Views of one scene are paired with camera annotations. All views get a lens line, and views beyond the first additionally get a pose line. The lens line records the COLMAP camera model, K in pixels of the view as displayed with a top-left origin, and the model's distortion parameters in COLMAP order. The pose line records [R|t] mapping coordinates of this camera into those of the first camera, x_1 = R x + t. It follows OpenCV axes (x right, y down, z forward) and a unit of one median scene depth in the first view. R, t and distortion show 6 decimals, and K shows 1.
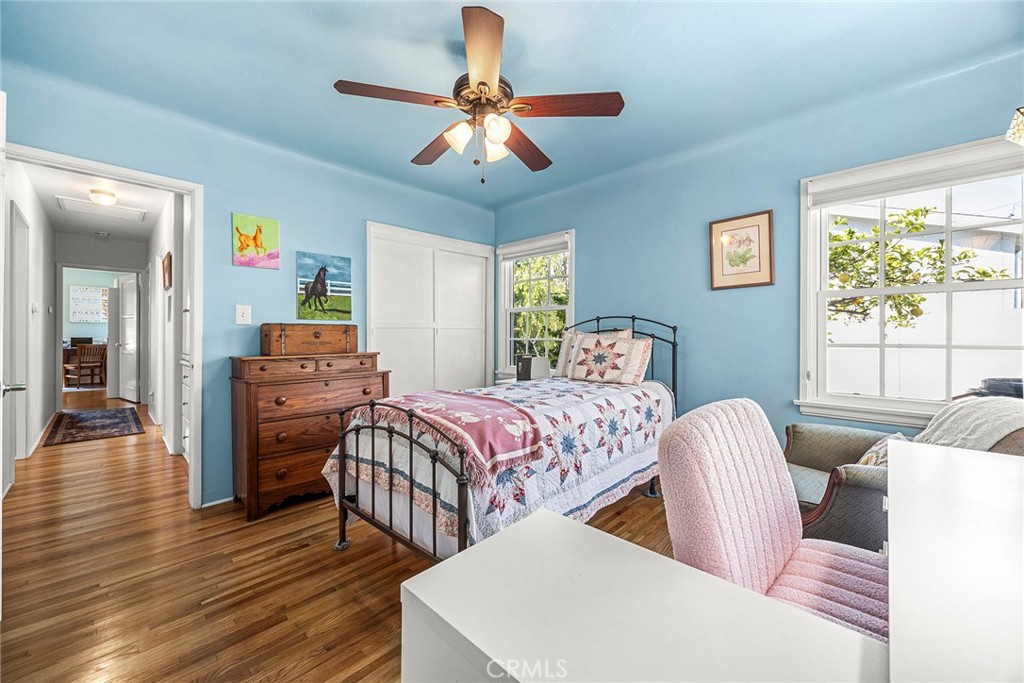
lens RADIAL K [[394.4, 0, 513.4], [0, 394.4, 333.9], [0, 0, 1]] dist [-0.007734, 0.000101]
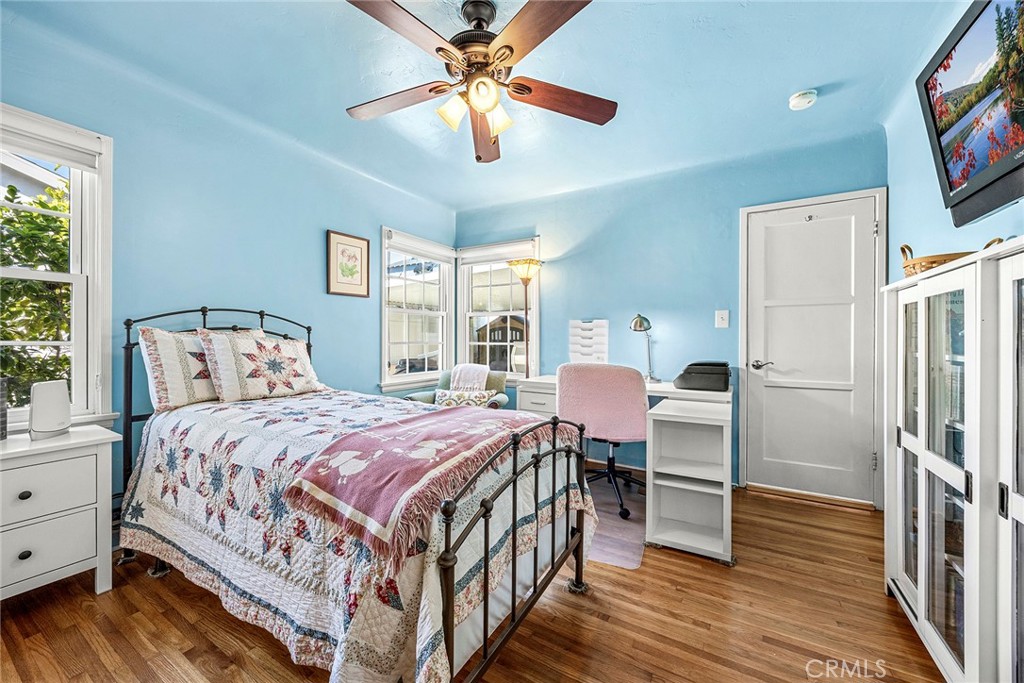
lens RADIAL K [[394.4, 0, 513.5], [0, 394.4, 341.5], [0, 0, 1]] dist [-0.007734, 0.000101]
pose [[-0.249766, -0.002647, 0.968303, -0.302236], [-0.000745, 0.999996, 0.002542, 0.006659], [-0.968306, -0.000087, -0.249767, 0.361336]]
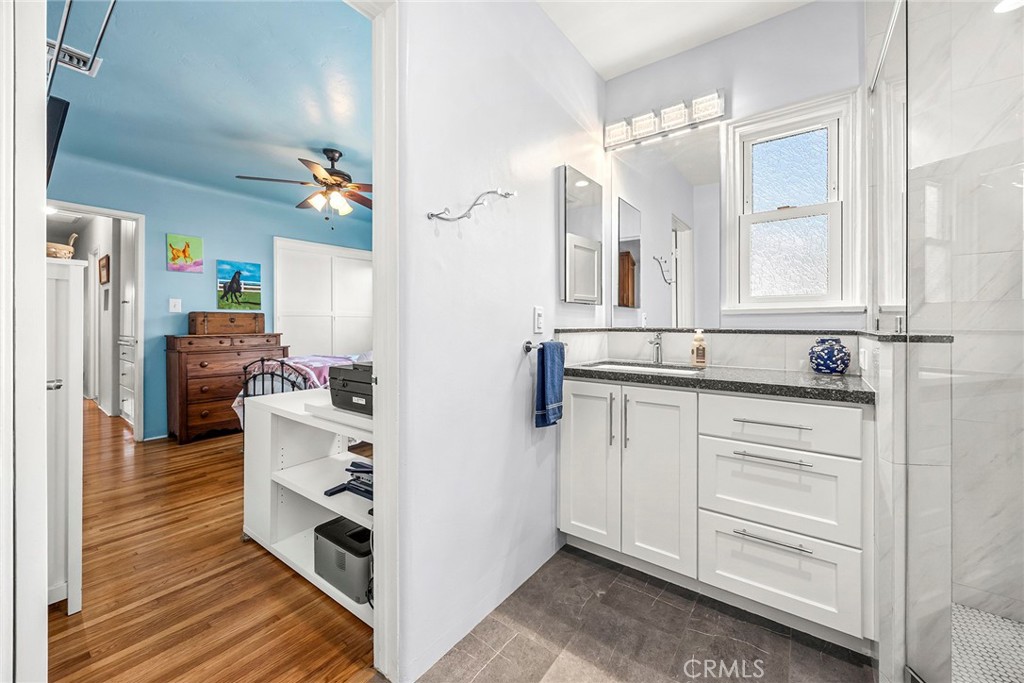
lens RADIAL K [[394.4, 0, 515.3], [0, 394.4, 325.0], [0, 0, 1]] dist [-0.007734, 0.000101]
pose [[0.991698, -0.000649, 0.128590, 0.336754], [0.000388, 0.999998, 0.002052, 0.018025], [-0.128591, -0.001985, 0.991696, -0.543795]]
